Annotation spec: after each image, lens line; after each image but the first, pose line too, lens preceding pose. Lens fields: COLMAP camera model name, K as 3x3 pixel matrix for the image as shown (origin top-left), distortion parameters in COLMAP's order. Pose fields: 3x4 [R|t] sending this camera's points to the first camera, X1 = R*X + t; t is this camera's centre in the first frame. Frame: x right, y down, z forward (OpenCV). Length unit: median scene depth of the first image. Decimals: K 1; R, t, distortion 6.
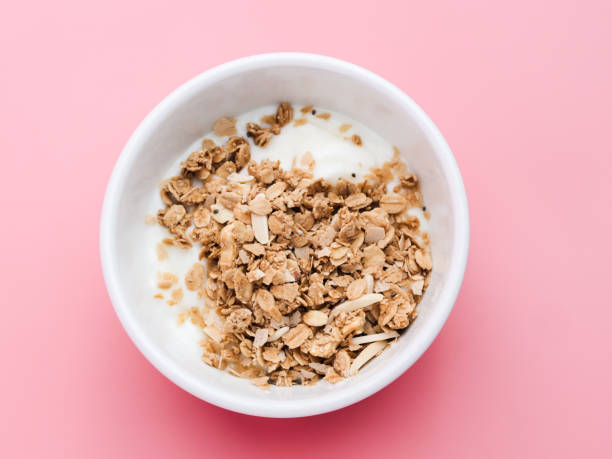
lens RADIAL K [[2005.7, 0, 307.6], [0, 2005.7, 228.0], [0, 0, 1]] dist [0.321289, 0.000000]
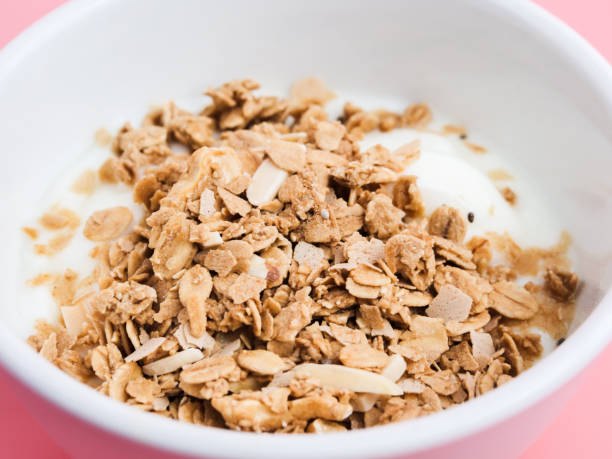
lens RADIAL K [[2005.7, 0, 305.3], [0, 2005.7, 229.7], [0, 0, 1]] dist [0.321289, 0.000000]
pose [[0.845691, 0.439335, -0.302970, 0.145122], [-0.533616, 0.704397, -0.468060, 0.241521], [0.007776, 0.557504, 0.830138, 0.566463]]
